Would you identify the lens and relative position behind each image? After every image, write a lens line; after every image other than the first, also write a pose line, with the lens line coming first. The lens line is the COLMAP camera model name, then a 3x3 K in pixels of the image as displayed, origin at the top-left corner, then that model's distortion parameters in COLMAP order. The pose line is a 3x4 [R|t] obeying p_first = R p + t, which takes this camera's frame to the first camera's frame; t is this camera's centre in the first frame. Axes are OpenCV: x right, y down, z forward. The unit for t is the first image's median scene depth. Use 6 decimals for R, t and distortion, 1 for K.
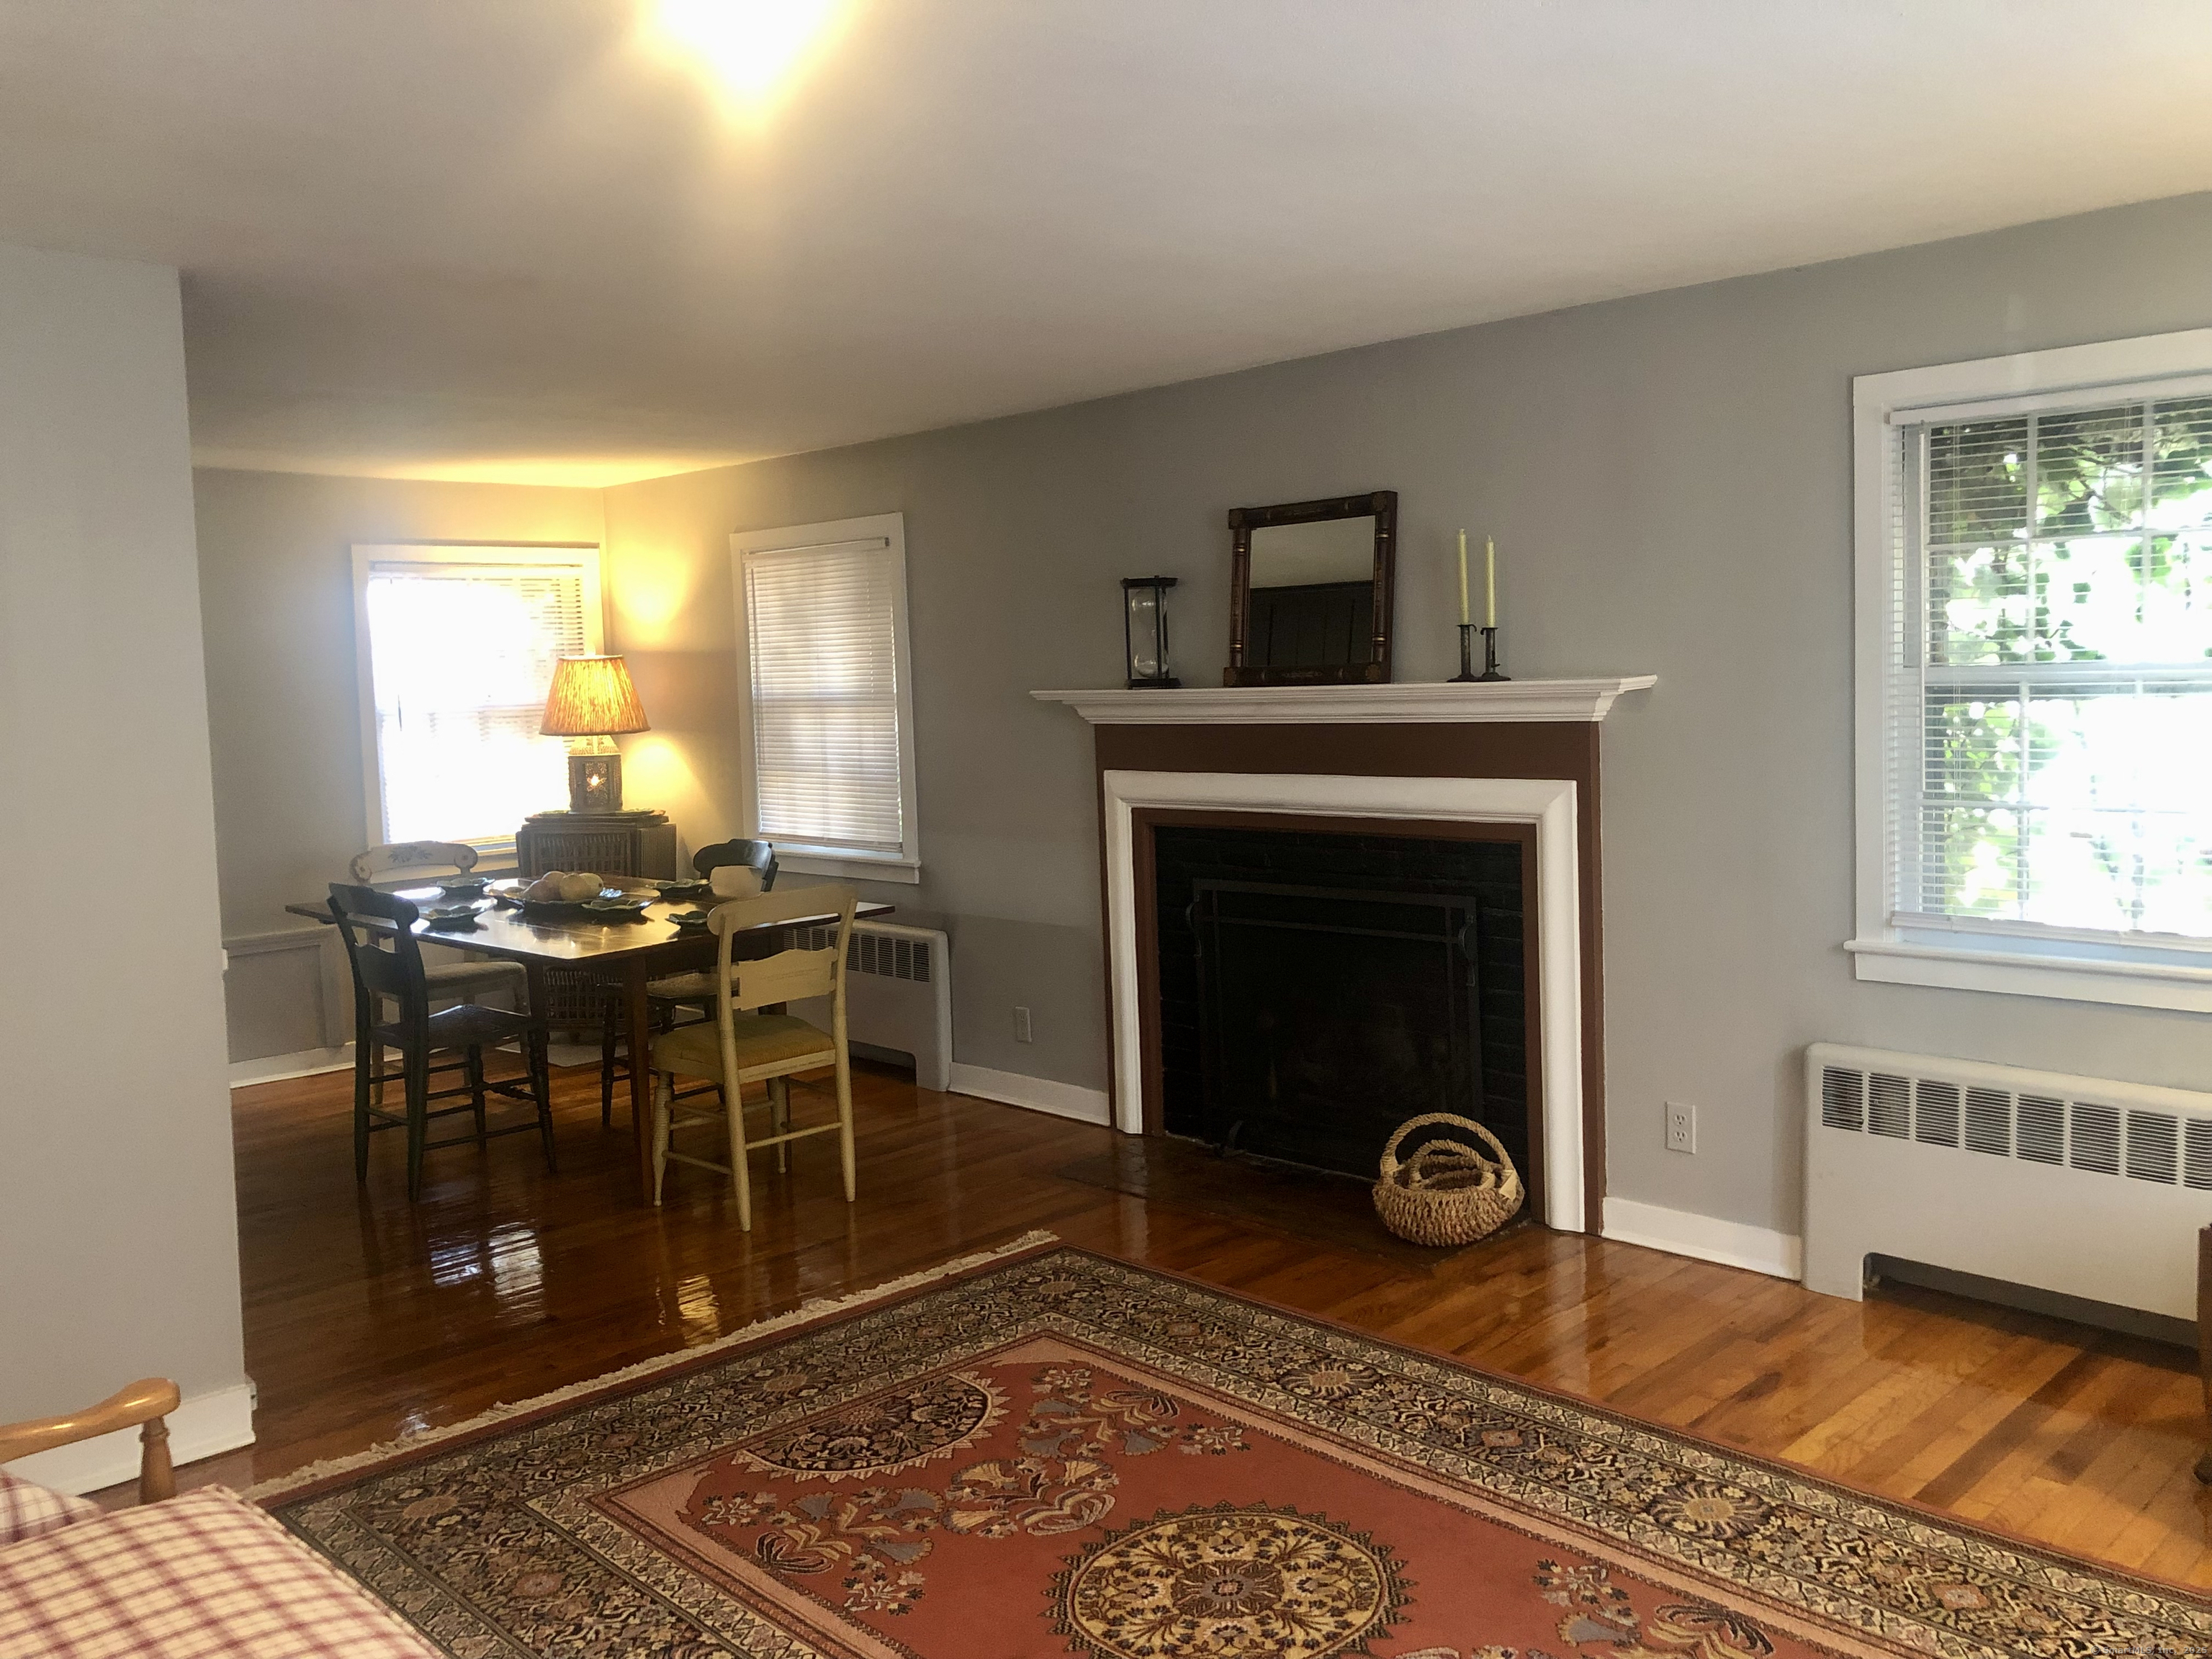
lens RADIAL K [[1841.6, 0, 1101.0], [0, 1841.6, 824.9], [0, 0, 1]] dist [0.063783, -0.067629]
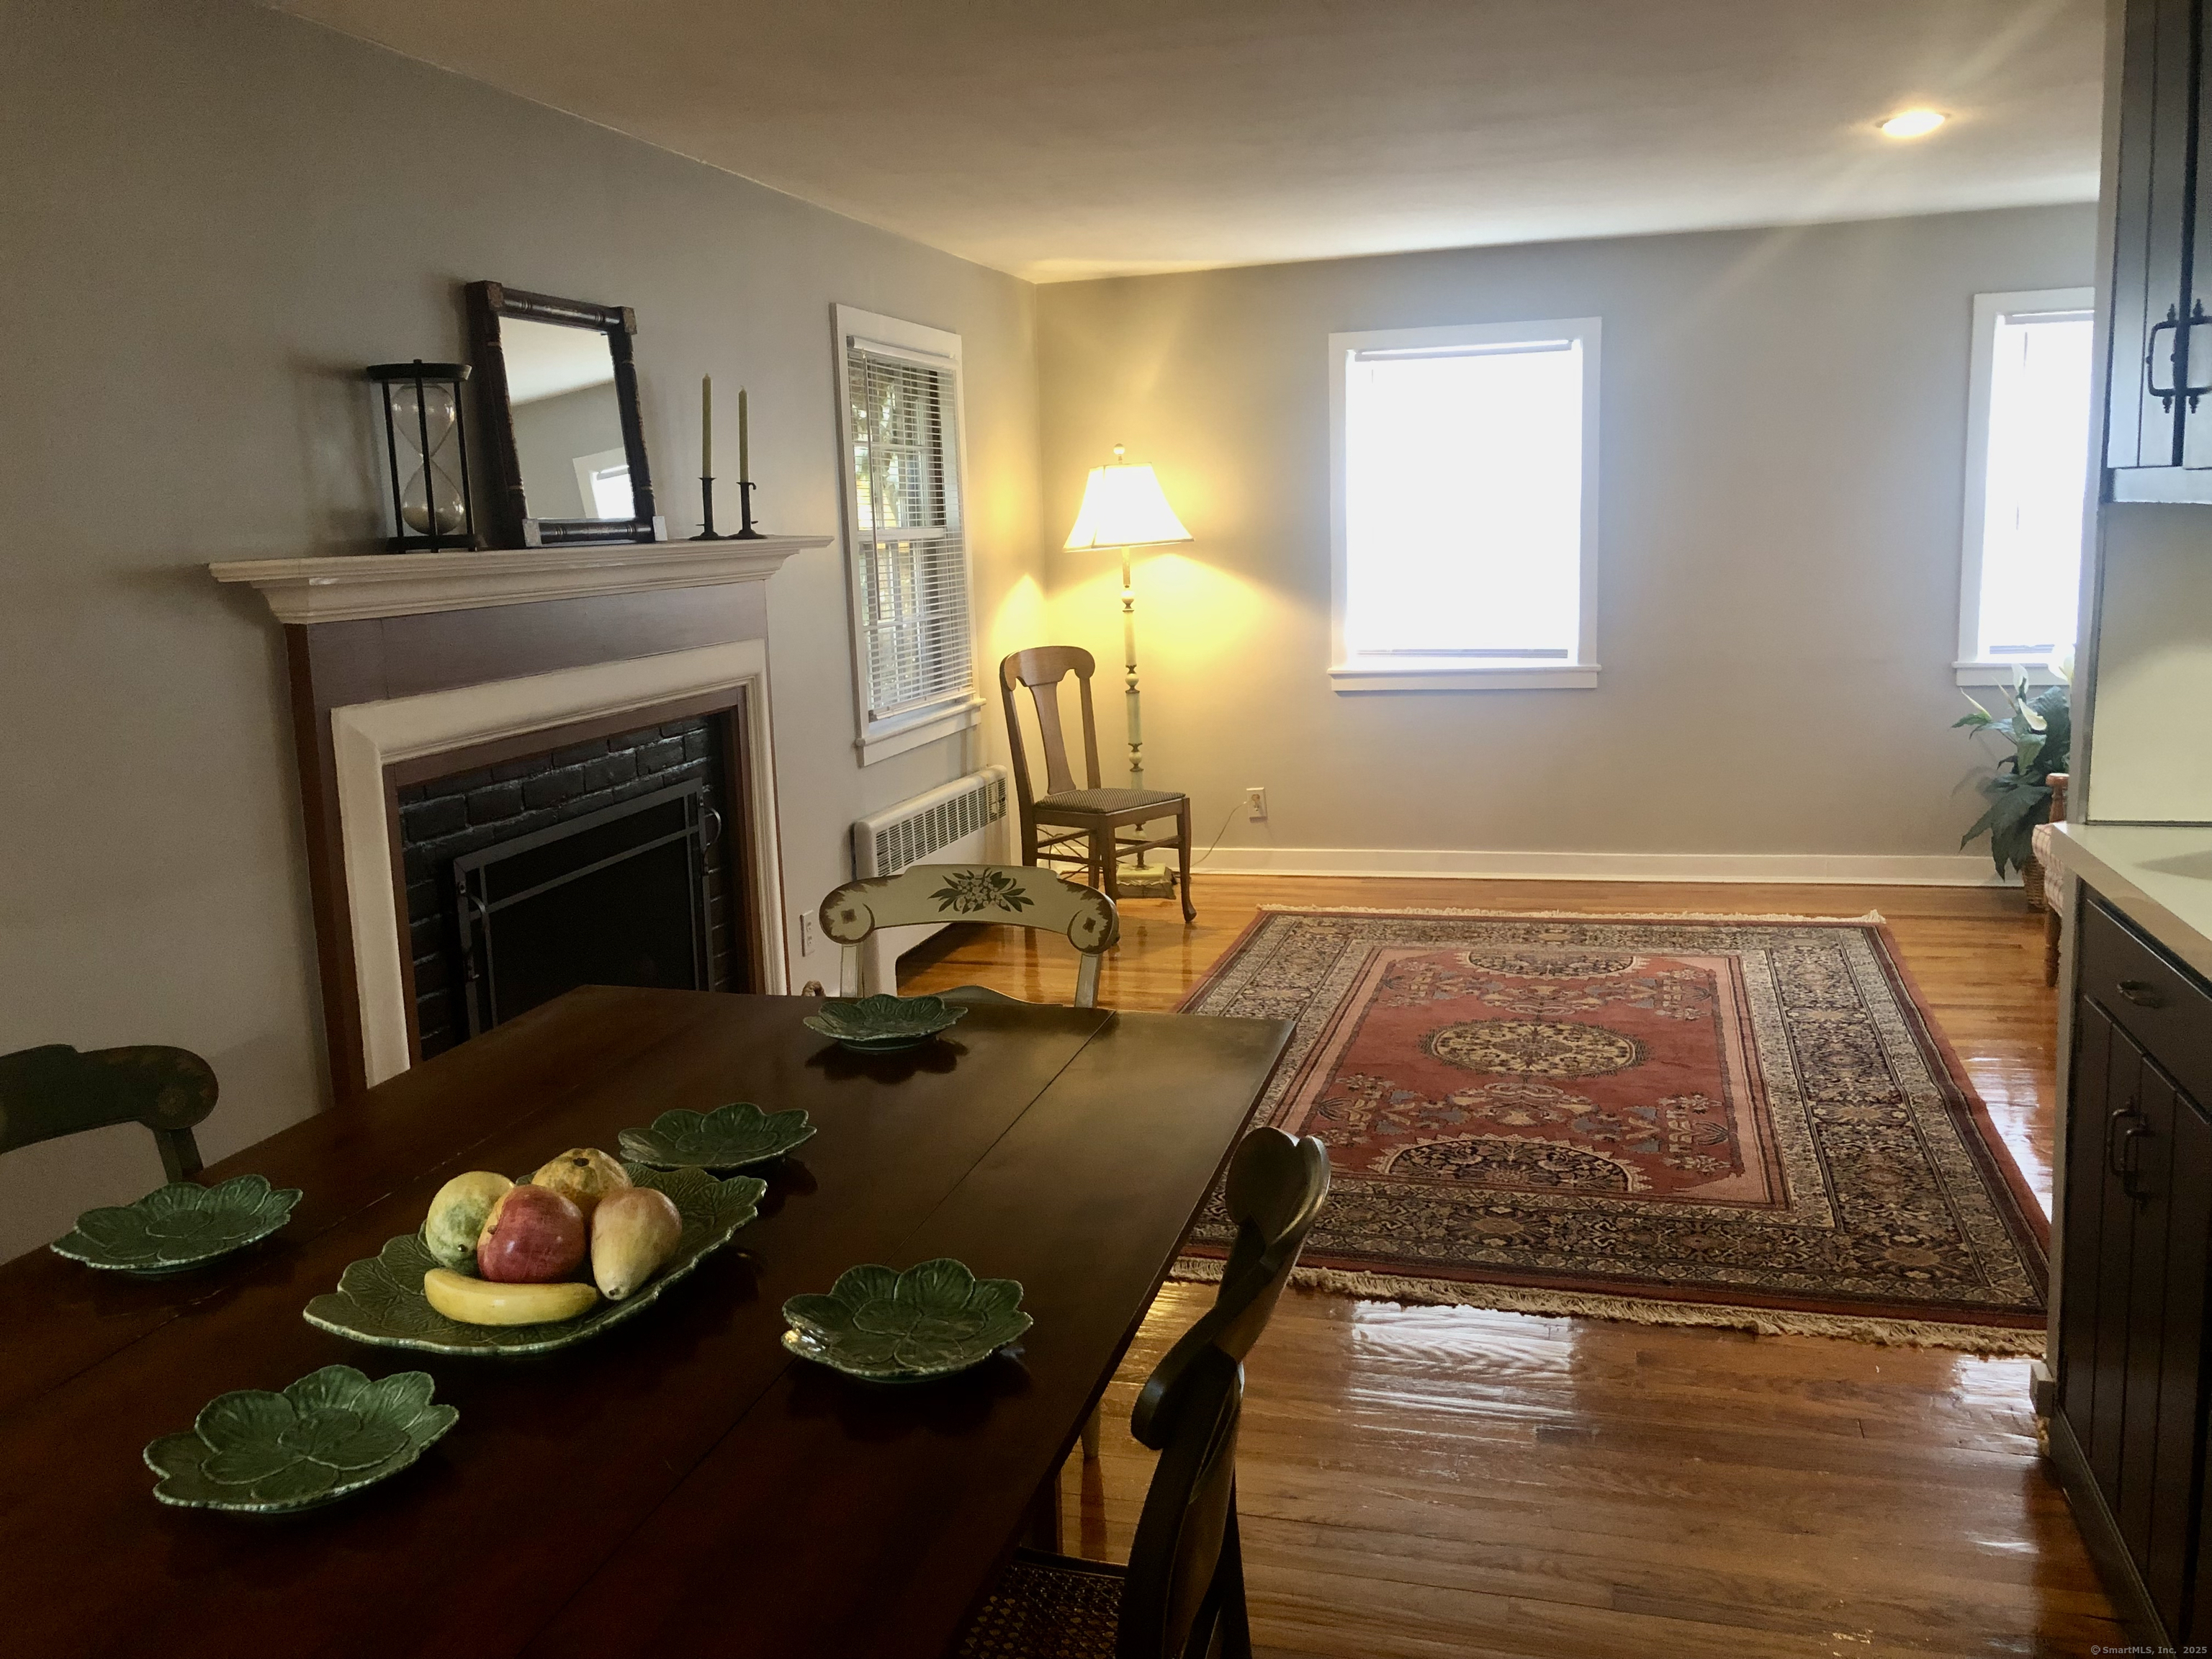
lens RADIAL K [[1841.6, 0, 1086.7], [0, 1841.6, 846.8], [0, 0, 1]] dist [0.063783, -0.067629]
pose [[-0.507288, -0.105620, 0.855280, -0.902831], [0.120851, 0.973935, 0.191952, -0.105462], [-0.853261, 0.200737, -0.481301, 1.679376]]
